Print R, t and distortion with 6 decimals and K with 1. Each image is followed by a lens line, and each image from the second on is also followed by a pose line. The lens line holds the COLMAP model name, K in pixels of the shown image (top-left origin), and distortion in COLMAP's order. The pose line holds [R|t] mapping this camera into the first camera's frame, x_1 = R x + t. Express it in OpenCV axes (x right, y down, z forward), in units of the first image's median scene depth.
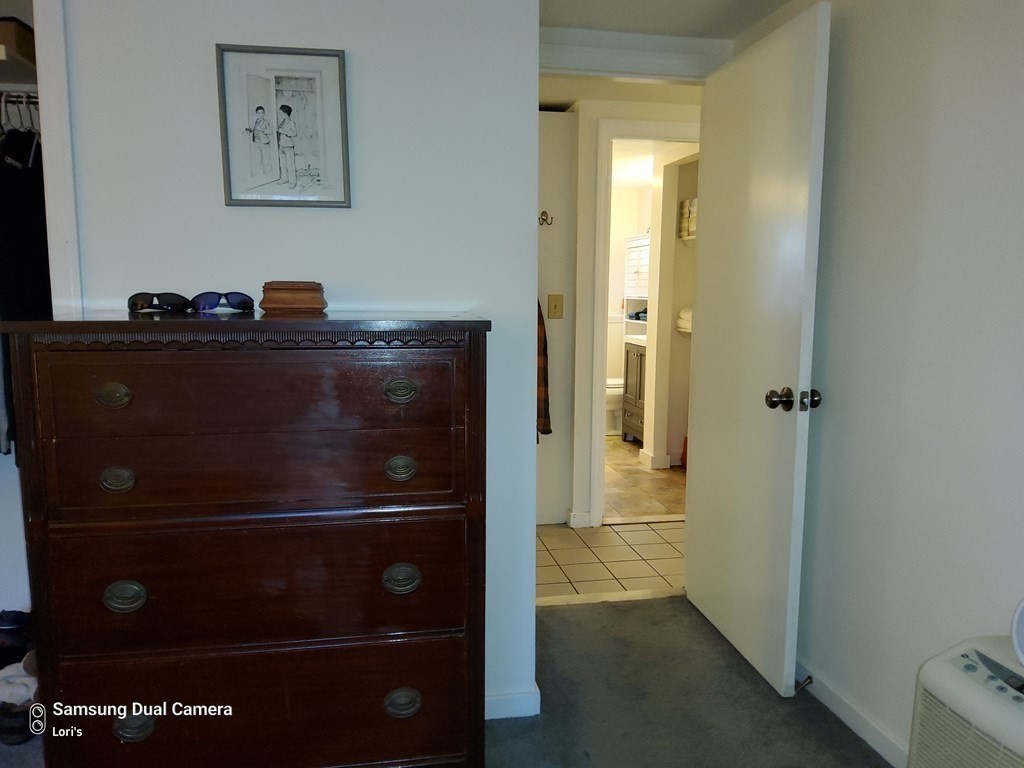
lens RADIAL K [[764.0, 0, 516.4], [0, 764.0, 385.4], [0, 0, 1]] dist [0.054374, -0.089420]
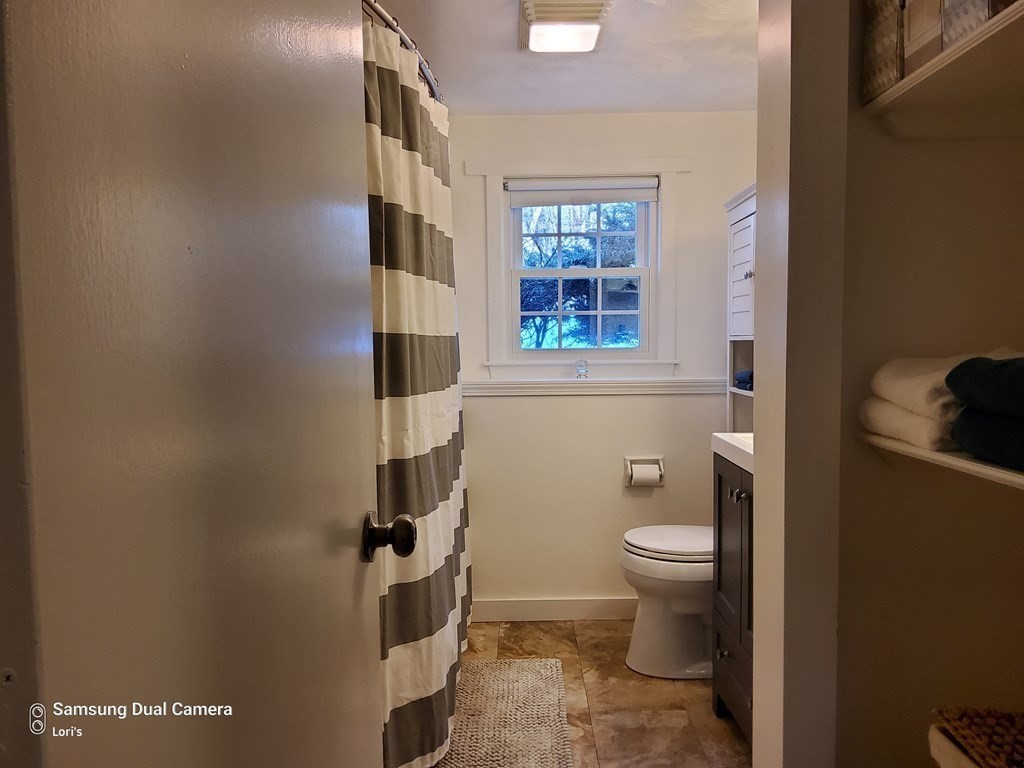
lens RADIAL K [[764.0, 0, 511.9], [0, 764.0, 387.0], [0, 0, 1]] dist [0.054374, -0.089420]
pose [[0.980070, -0.002400, -0.198639, 0.127910], [-0.012050, 0.997368, -0.071503, -0.062888], [0.198288, 0.072471, 0.977461, 0.635901]]
